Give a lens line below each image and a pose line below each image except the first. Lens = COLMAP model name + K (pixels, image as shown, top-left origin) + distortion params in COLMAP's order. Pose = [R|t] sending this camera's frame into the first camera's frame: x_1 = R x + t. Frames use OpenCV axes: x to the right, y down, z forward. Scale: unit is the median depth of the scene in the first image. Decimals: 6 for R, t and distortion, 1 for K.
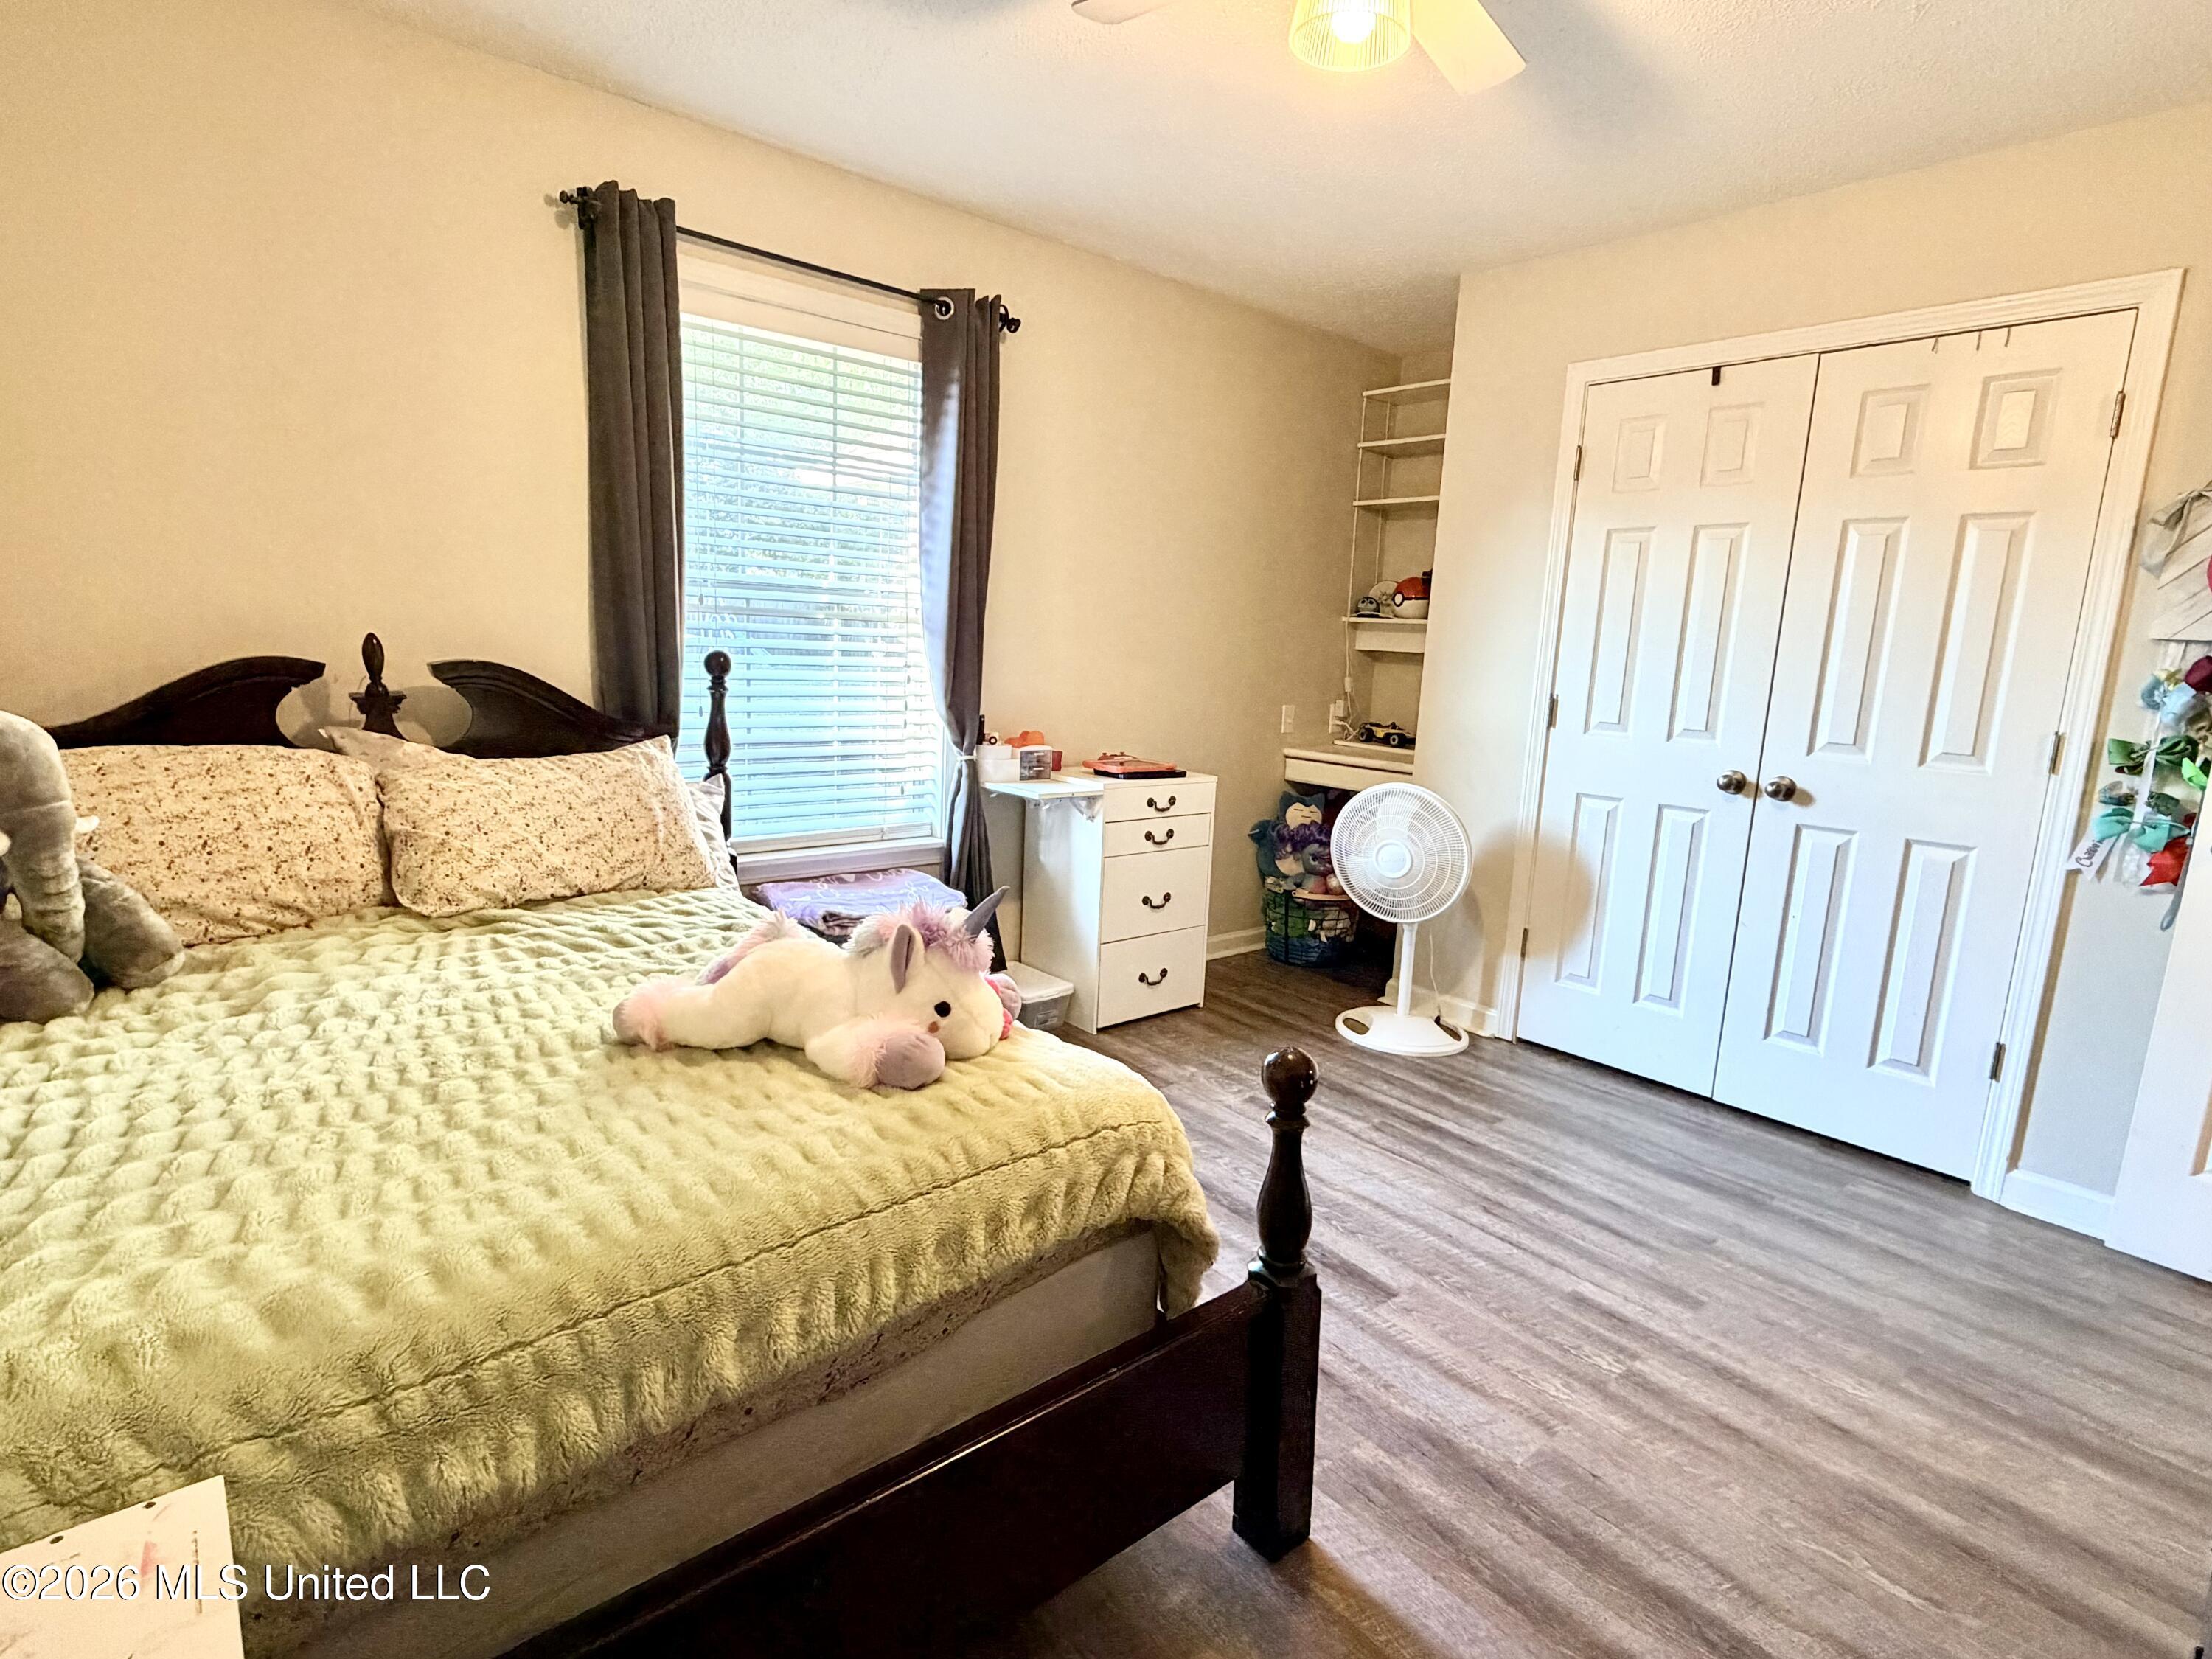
lens RADIAL K [[1096.9, 0, 1107.0], [0, 1096.9, 834.2], [0, 0, 1]] dist [-0.002642, -0.000135]
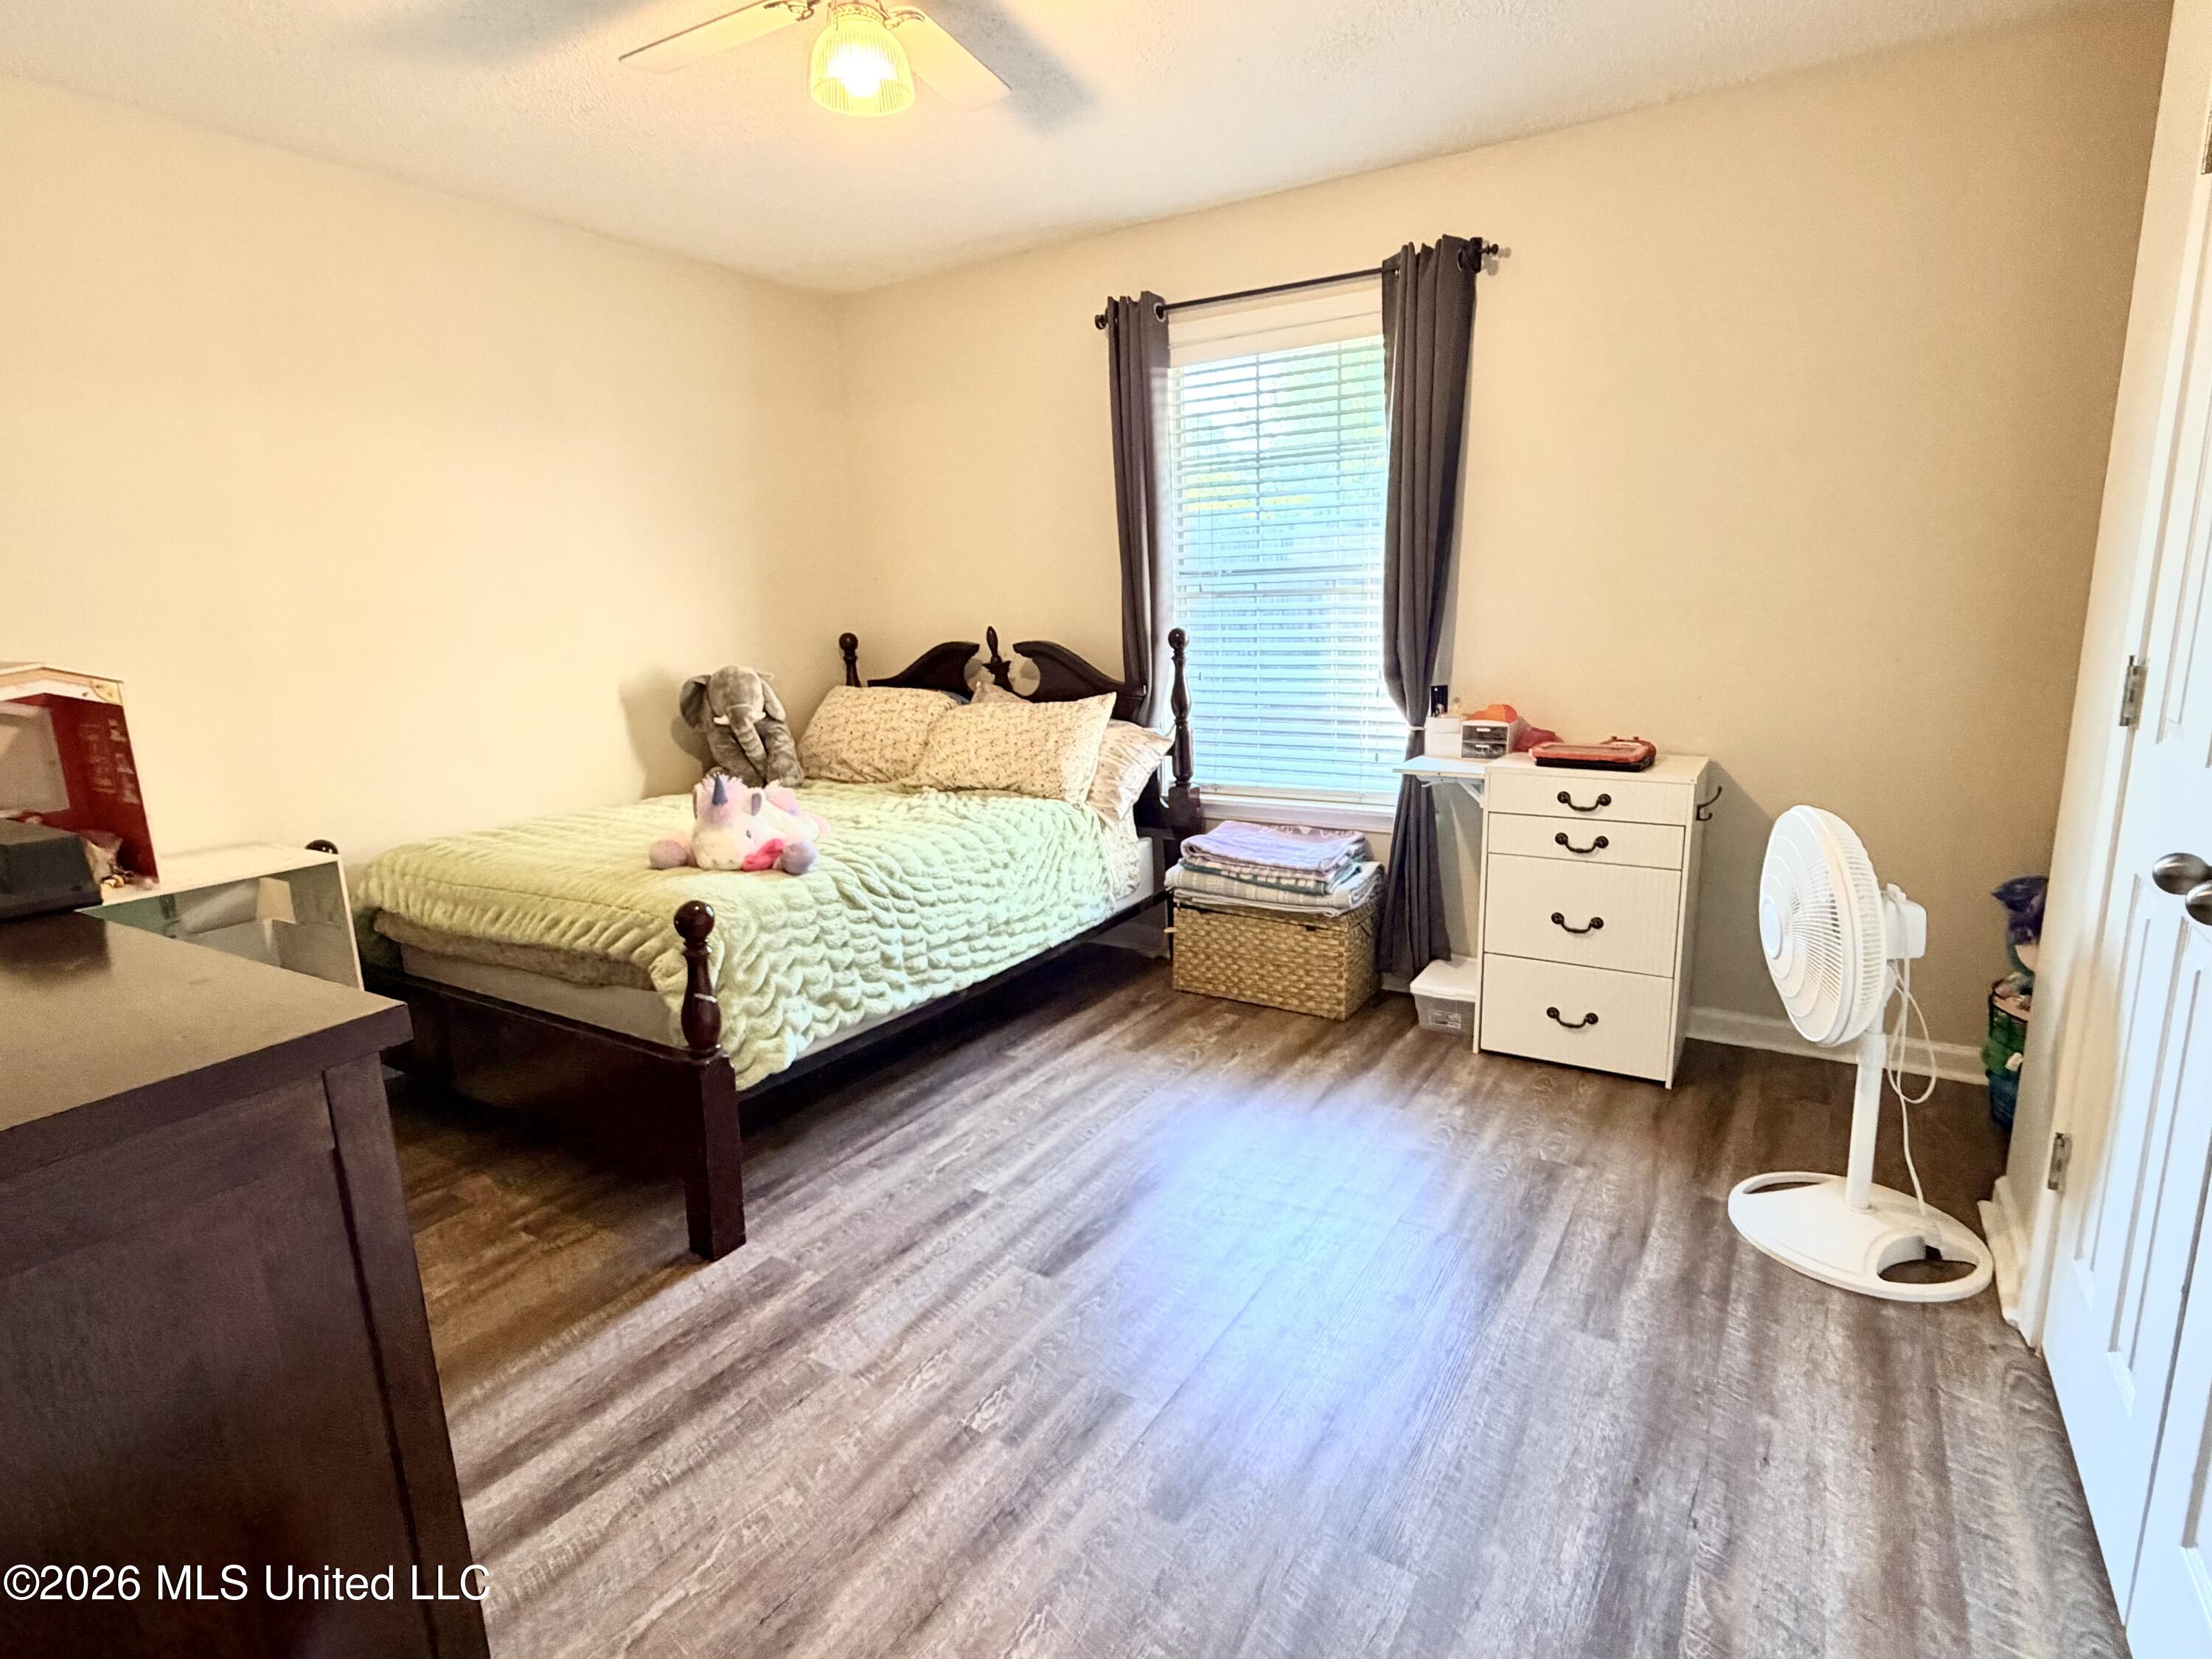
lens RADIAL K [[1096.9, 0, 1111.7], [0, 1096.9, 831.4], [0, 0, 1]] dist [-0.002642, -0.000135]
pose [[0.317590, 0.138013, -0.938131, 0.772446], [-0.126546, 0.986670, 0.102313, -0.049814], [0.939746, 0.086223, 0.330821, 0.474698]]
